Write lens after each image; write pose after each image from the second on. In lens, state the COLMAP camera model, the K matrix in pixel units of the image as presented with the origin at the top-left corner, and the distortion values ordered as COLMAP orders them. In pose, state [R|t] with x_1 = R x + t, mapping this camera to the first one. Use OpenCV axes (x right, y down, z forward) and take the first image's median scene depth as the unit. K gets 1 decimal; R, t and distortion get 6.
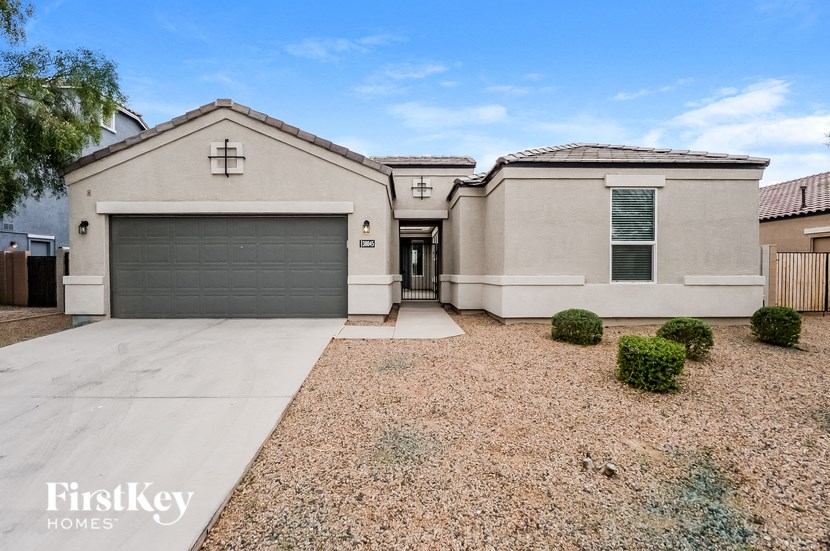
lens RADIAL K [[414.9, 0, 413.1], [0, 414.9, 274.3], [0, 0, 1]] dist [-0.016083, -0.000021]
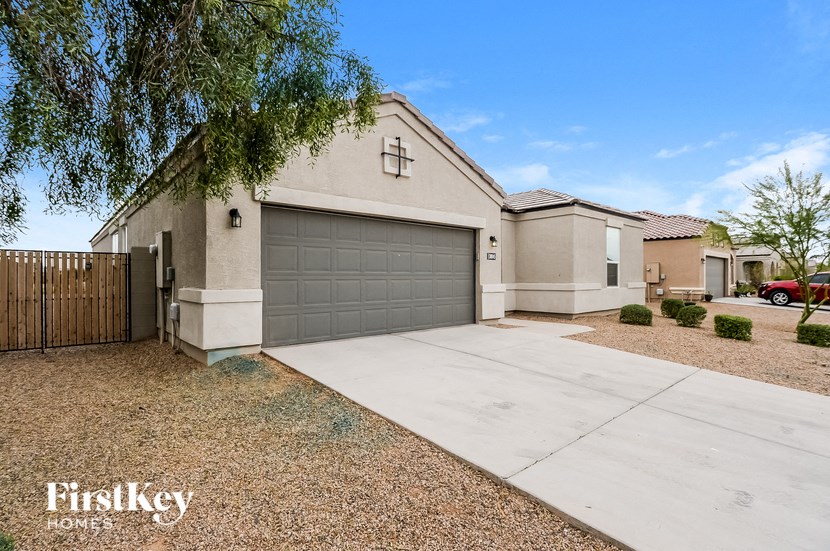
lens RADIAL K [[414.9, 0, 413.1], [0, 414.9, 274.3], [0, 0, 1]] dist [-0.016083, -0.000021]
pose [[0.752761, 0.005826, 0.658268, -1.025634], [0.006269, 0.999852, -0.016019, -0.008479], [-0.658264, 0.016185, 0.752613, 0.291864]]
